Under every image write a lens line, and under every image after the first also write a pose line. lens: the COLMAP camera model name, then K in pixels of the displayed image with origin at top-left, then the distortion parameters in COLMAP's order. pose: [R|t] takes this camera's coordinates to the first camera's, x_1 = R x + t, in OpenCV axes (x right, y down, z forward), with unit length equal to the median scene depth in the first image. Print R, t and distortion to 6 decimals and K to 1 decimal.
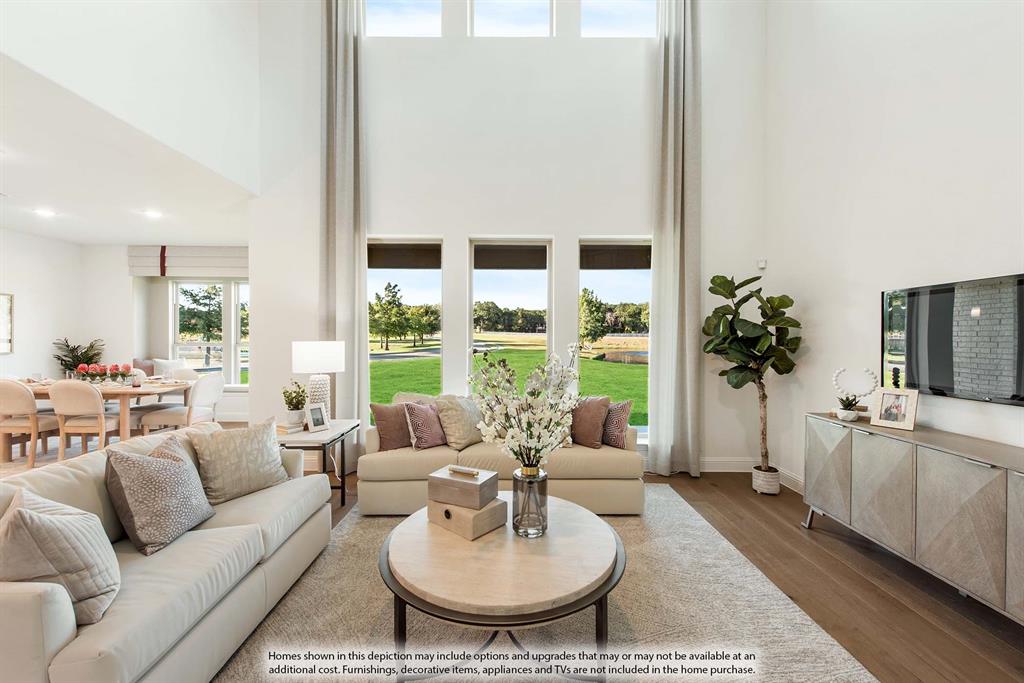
lens RADIAL K [[407.5, 0, 503.0], [0, 407.5, 340.0], [0, 0, 1]] dist [0.009271, -0.001321]
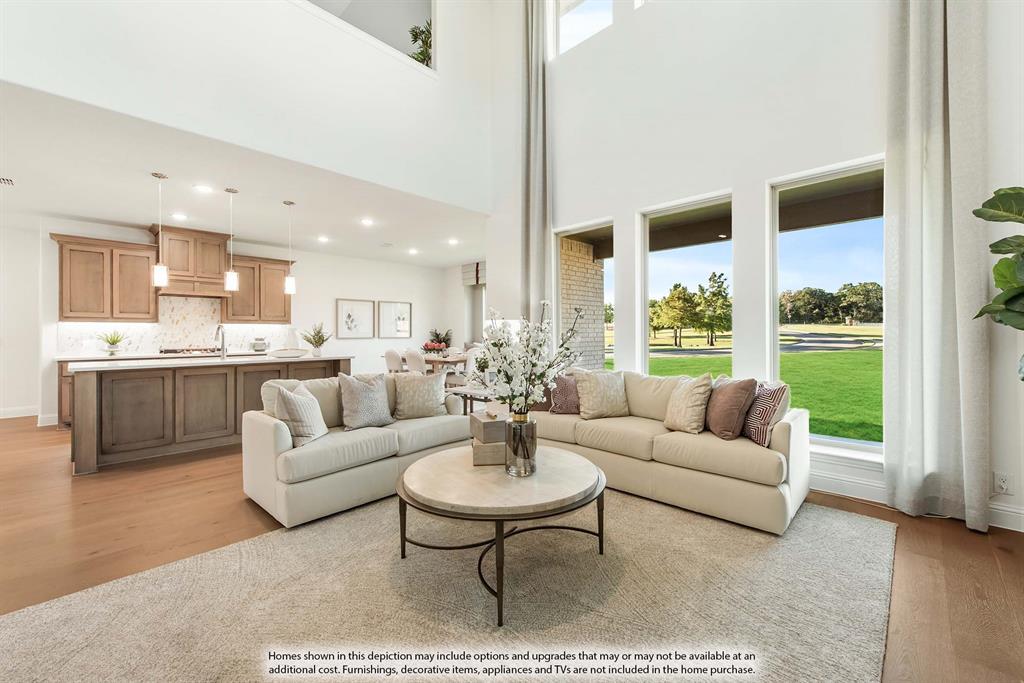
lens RADIAL K [[407.5, 0, 499.3], [0, 407.5, 330.3], [0, 0, 1]] dist [0.009271, -0.001321]
pose [[0.720389, -0.011972, -0.693467, 0.384134], [0.003322, 0.999899, -0.013811, 0.046111], [0.693562, 0.007646, 0.720356, 0.075131]]
